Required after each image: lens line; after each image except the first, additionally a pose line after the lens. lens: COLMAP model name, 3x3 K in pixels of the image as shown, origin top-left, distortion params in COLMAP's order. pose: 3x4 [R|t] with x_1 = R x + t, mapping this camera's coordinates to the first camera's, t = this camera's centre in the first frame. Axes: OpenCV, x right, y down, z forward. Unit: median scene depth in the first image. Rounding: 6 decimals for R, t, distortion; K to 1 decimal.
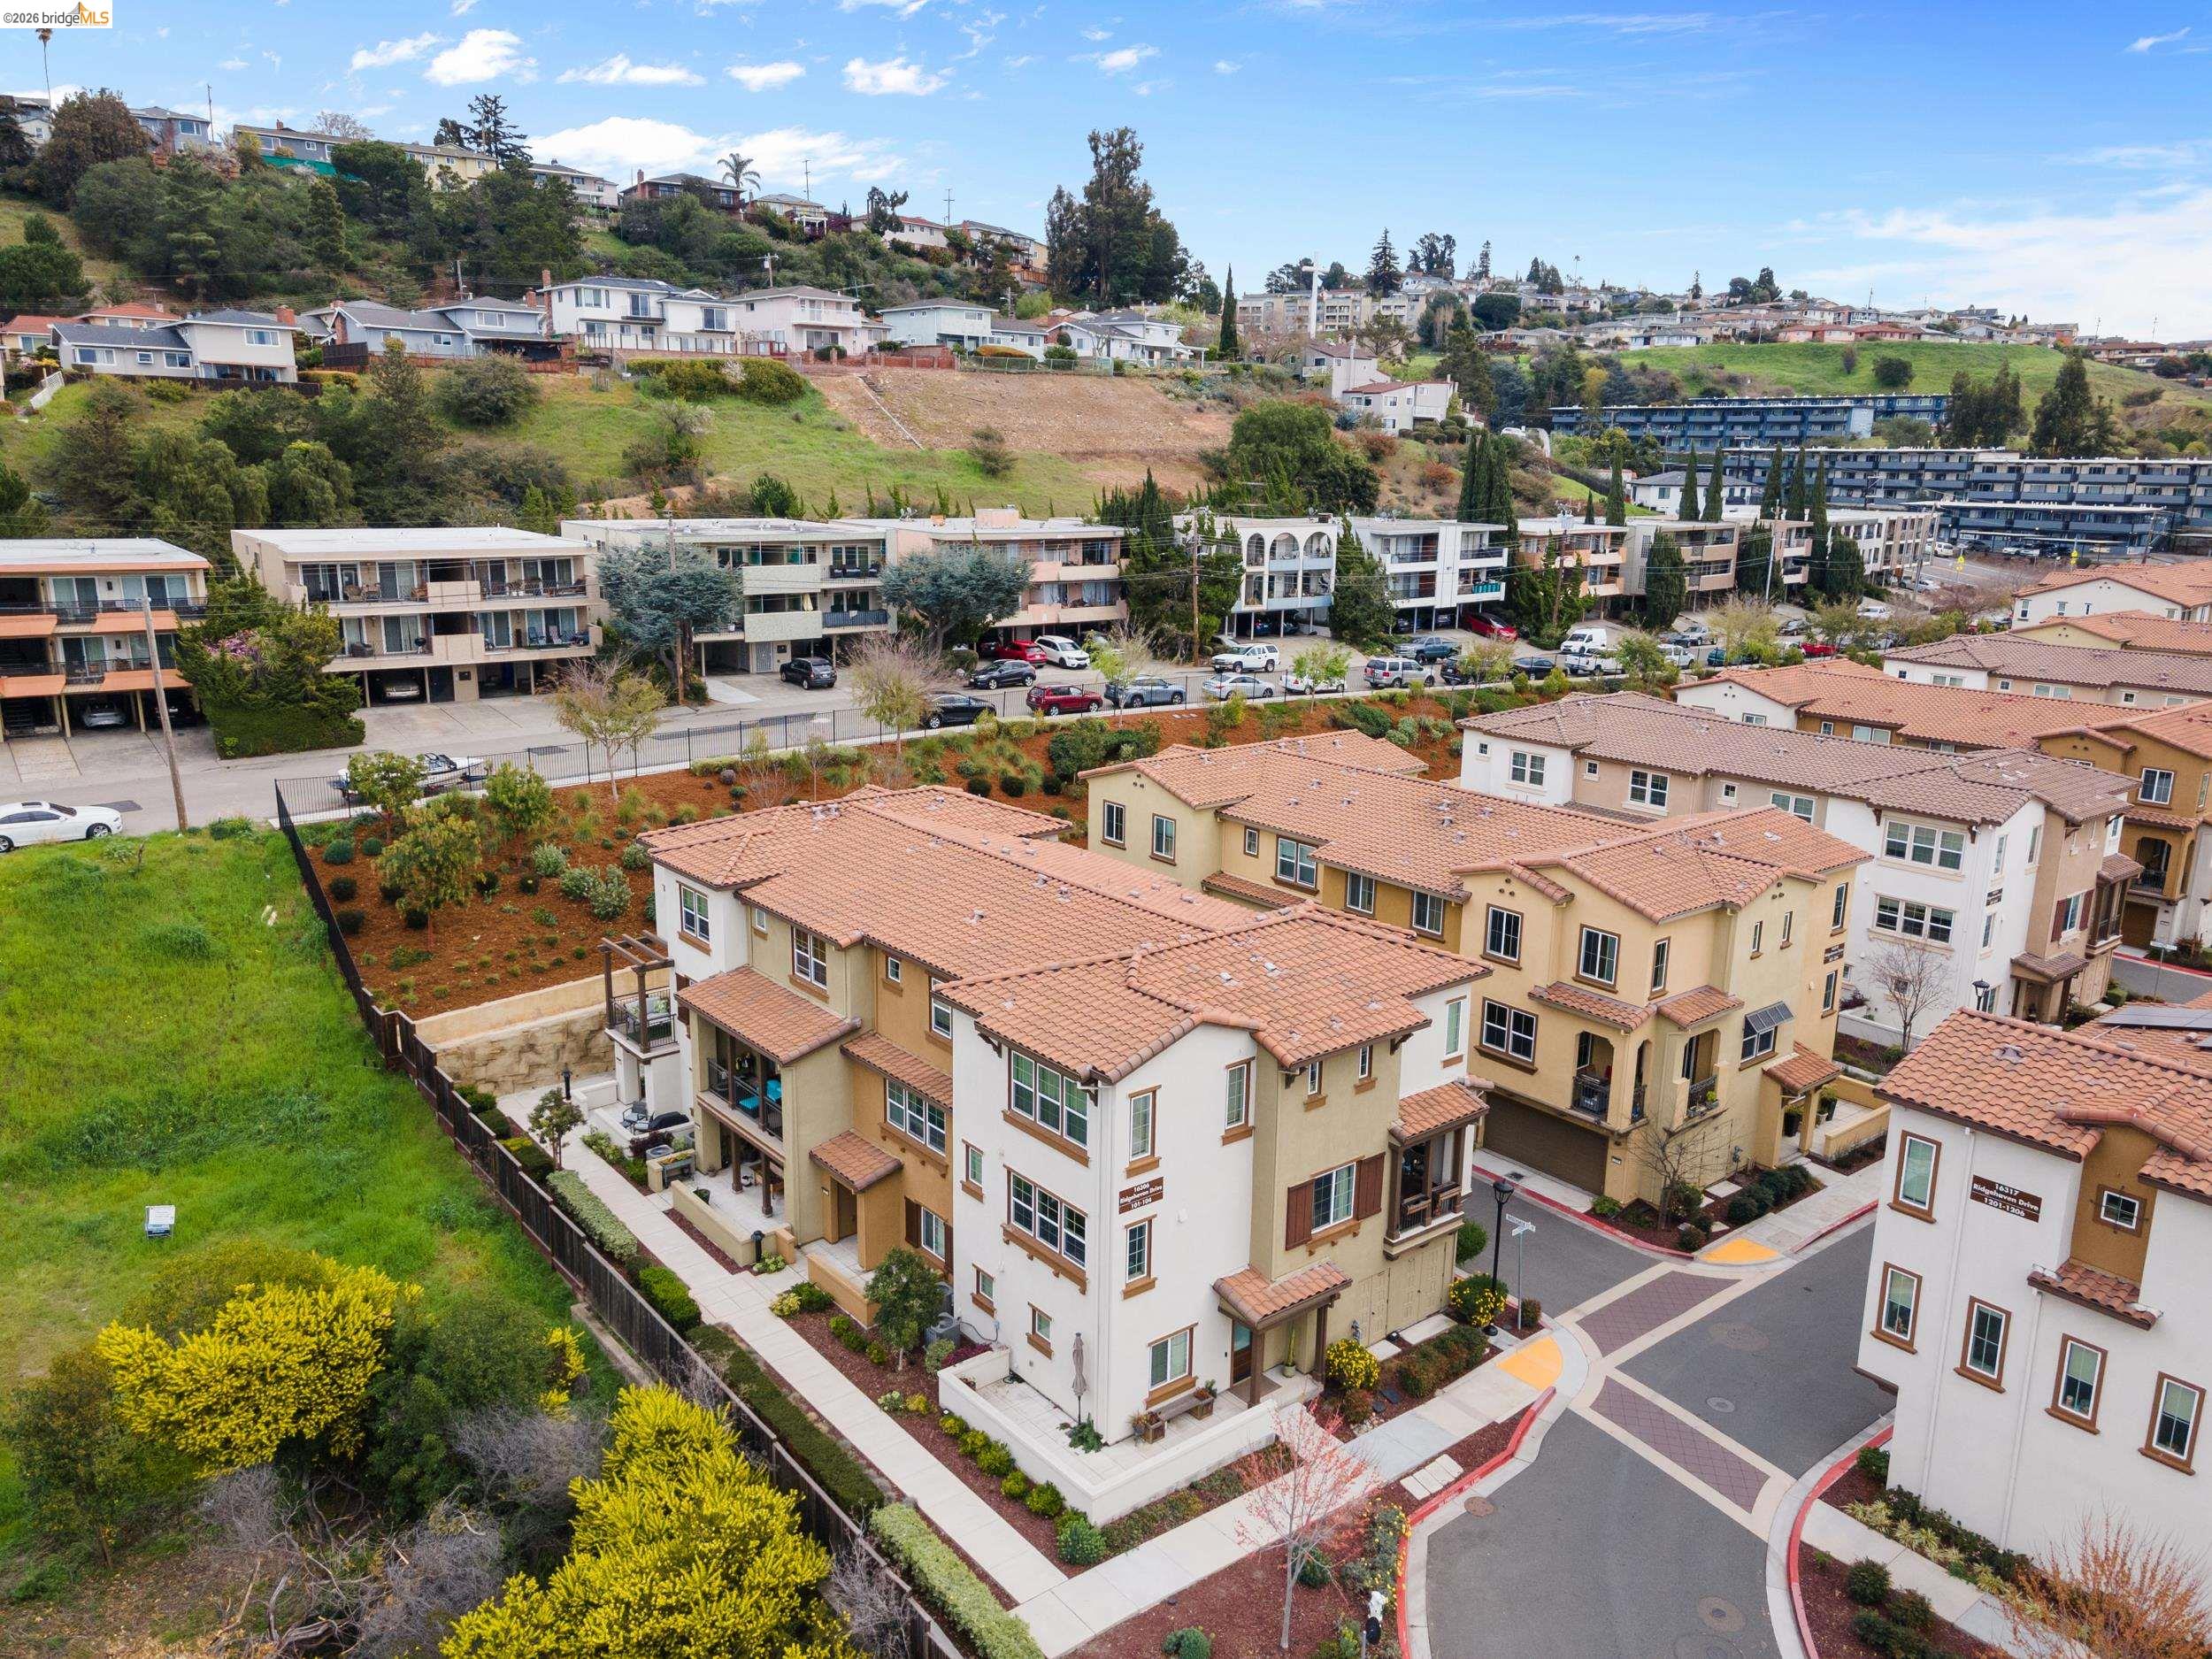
lens RADIAL K [[1610.9, 0, 1103.6], [0, 1610.9, 829.0], [0, 0, 1]] dist [0.040178, 0.004829]
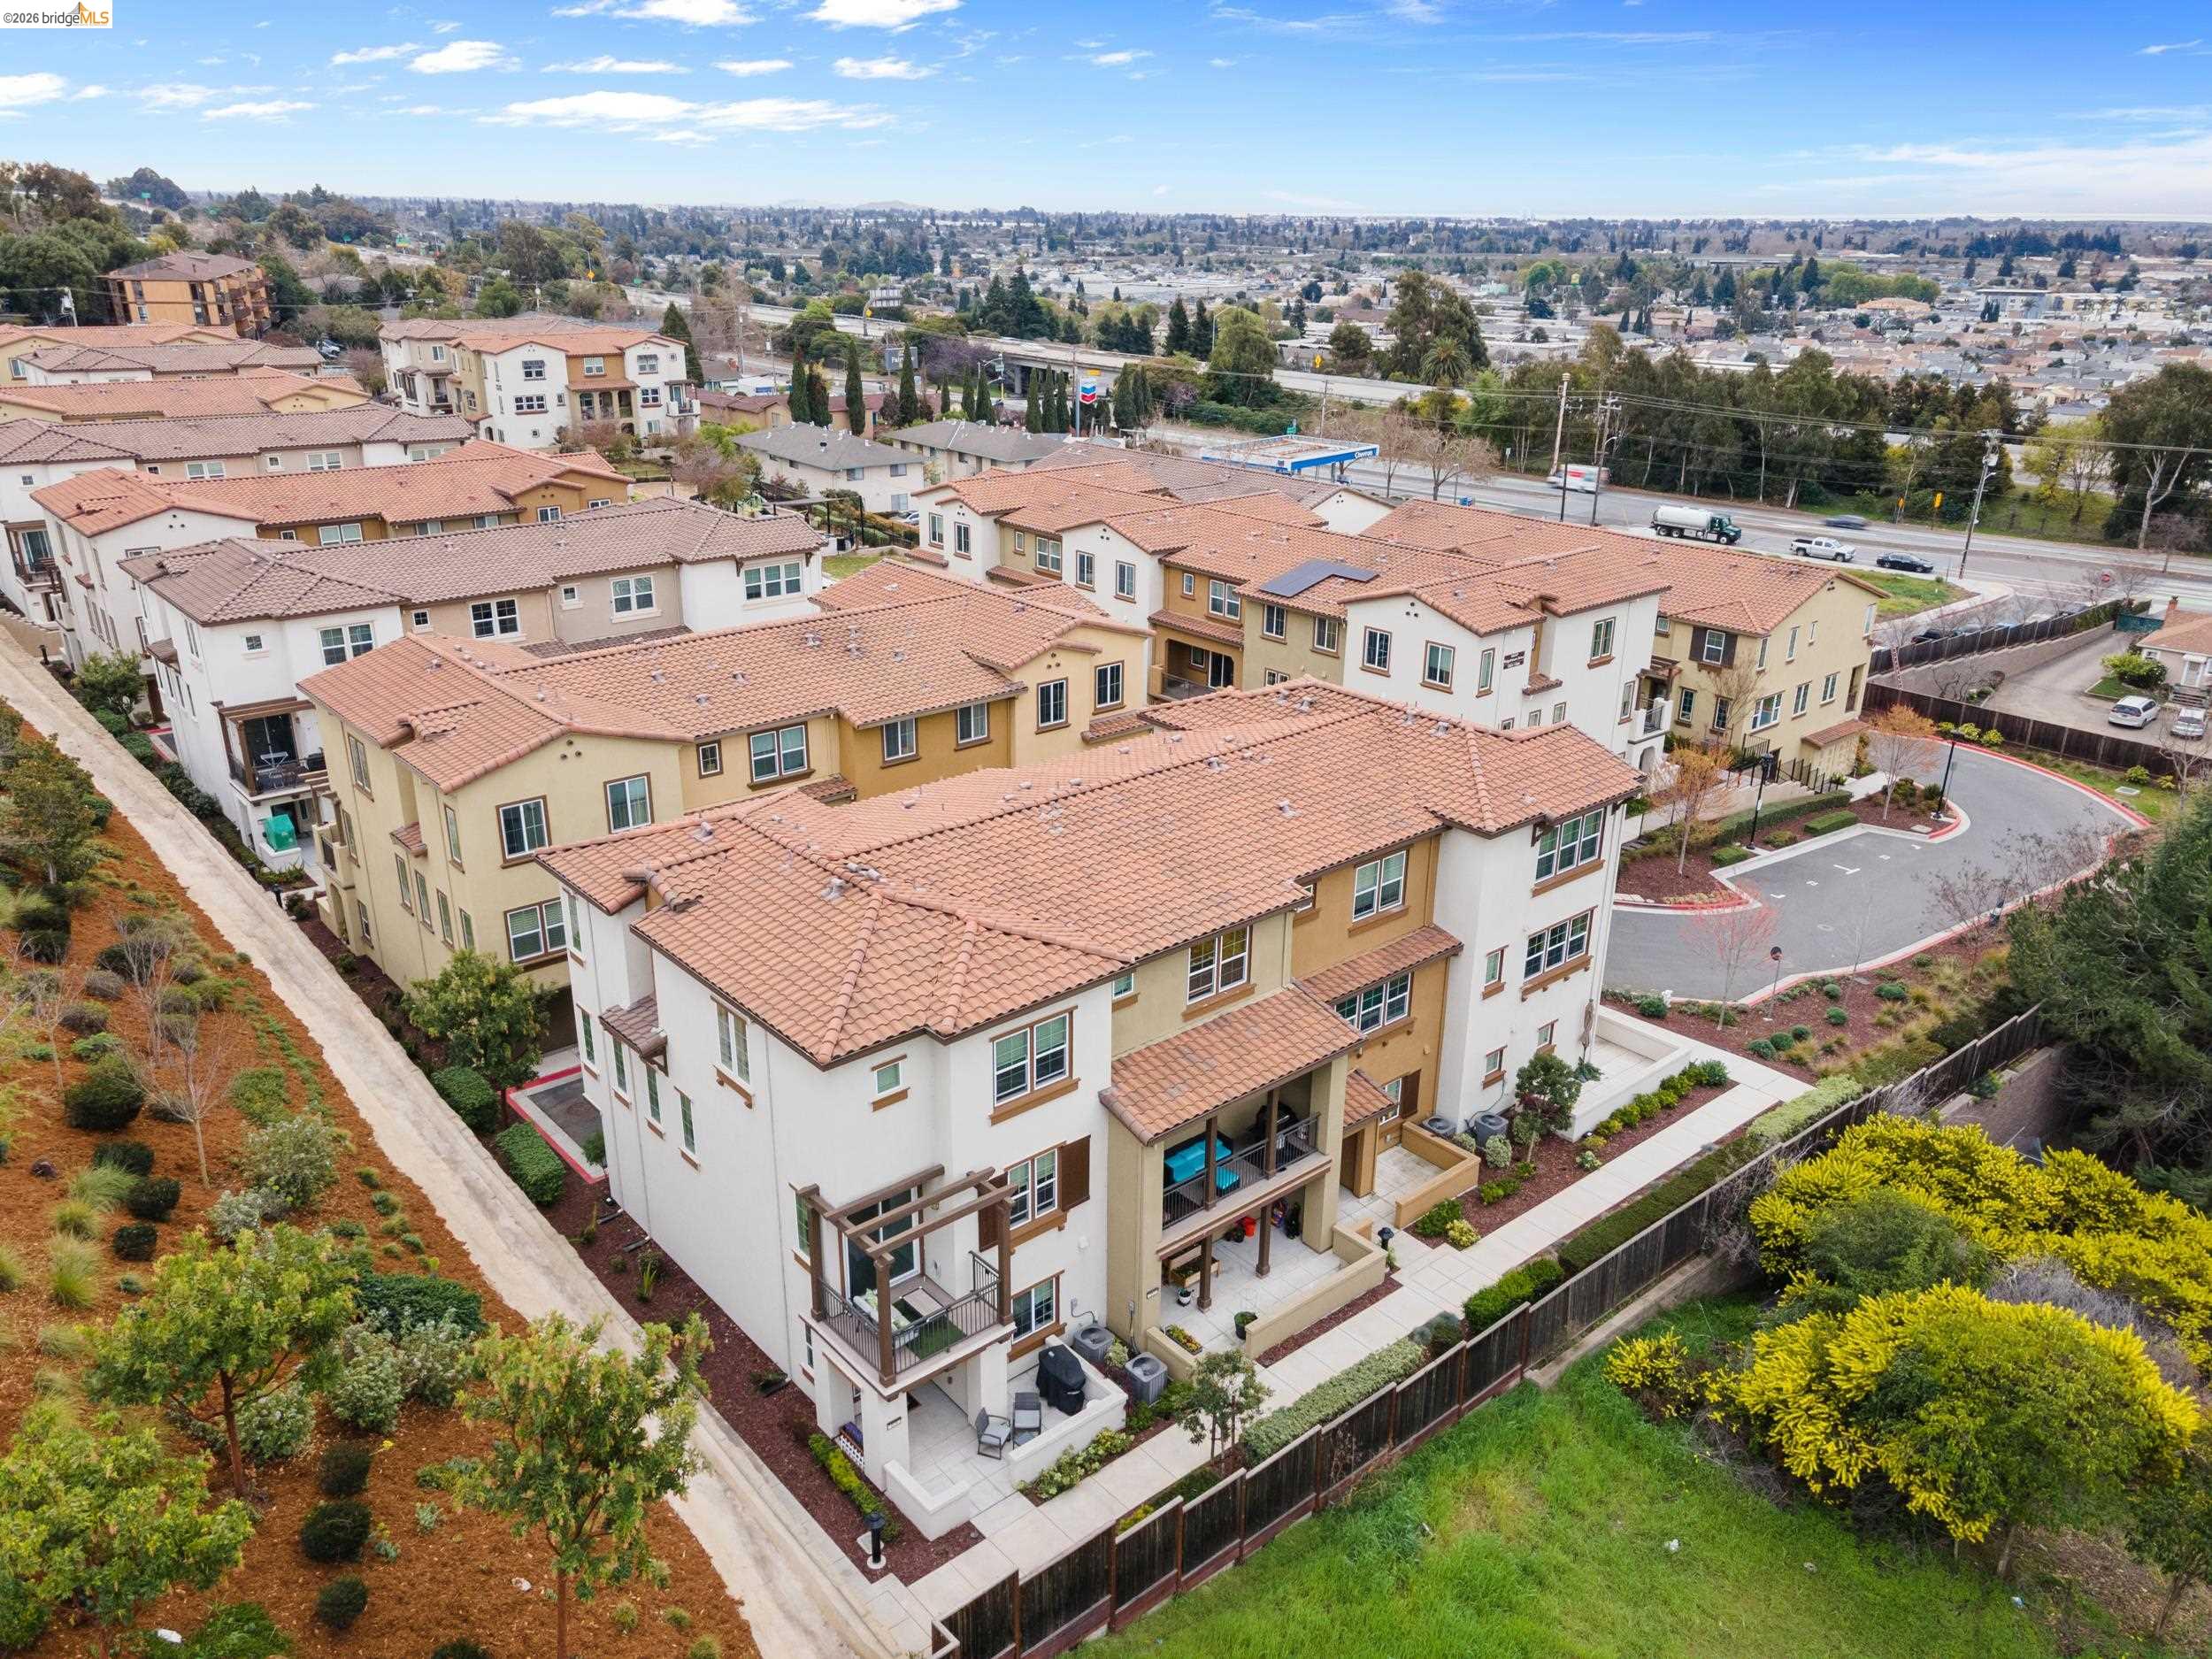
lens RADIAL K [[1610.9, 0, 1095.9], [0, 1610.9, 828.9], [0, 0, 1]] dist [0.040178, 0.004829]
pose [[-0.022212, -0.376199, 0.926273, -1.000940], [0.224146, 0.901041, 0.371326, -0.322584], [-0.974303, 0.215868, 0.064310, 1.127528]]
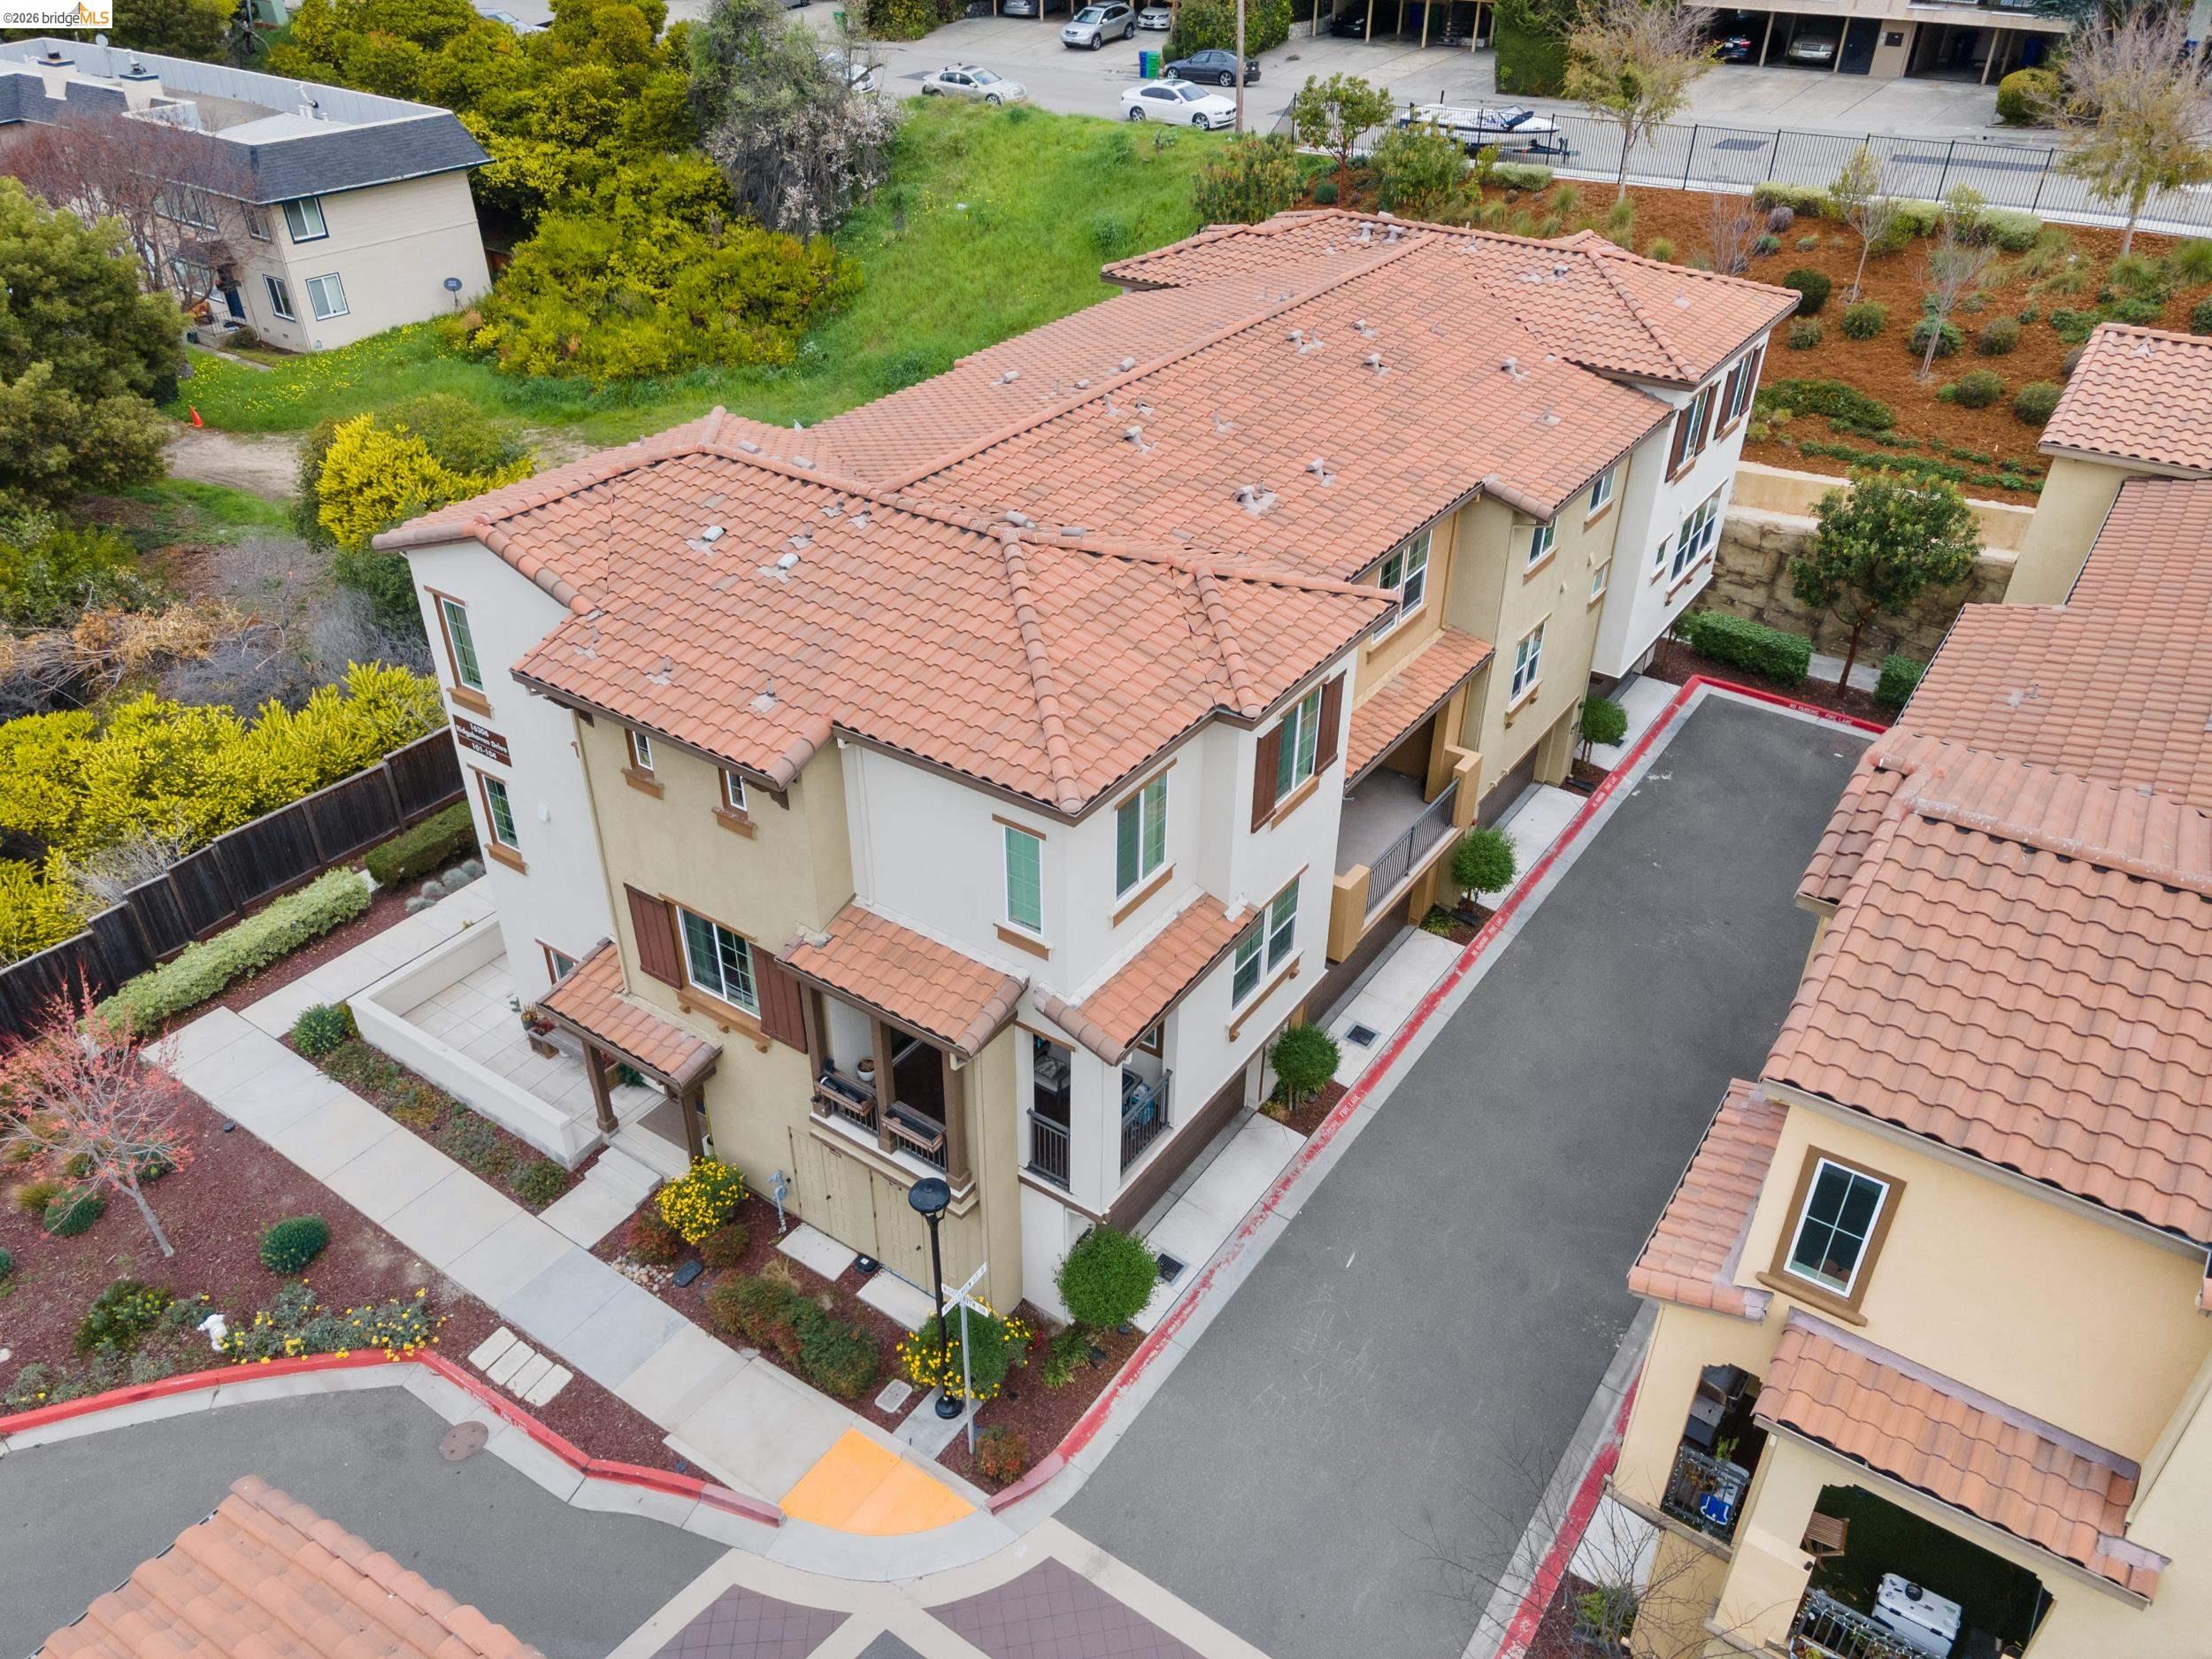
lens RADIAL K [[1610.9, 0, 1113.0], [0, 1610.9, 824.5], [0, 0, 1]] dist [0.040178, 0.004829]
pose [[0.291524, 0.518381, -0.803925, 0.599212], [-0.231450, 0.853683, 0.466536, -0.116915], [0.928140, 0.050062, 0.368848, 0.867682]]
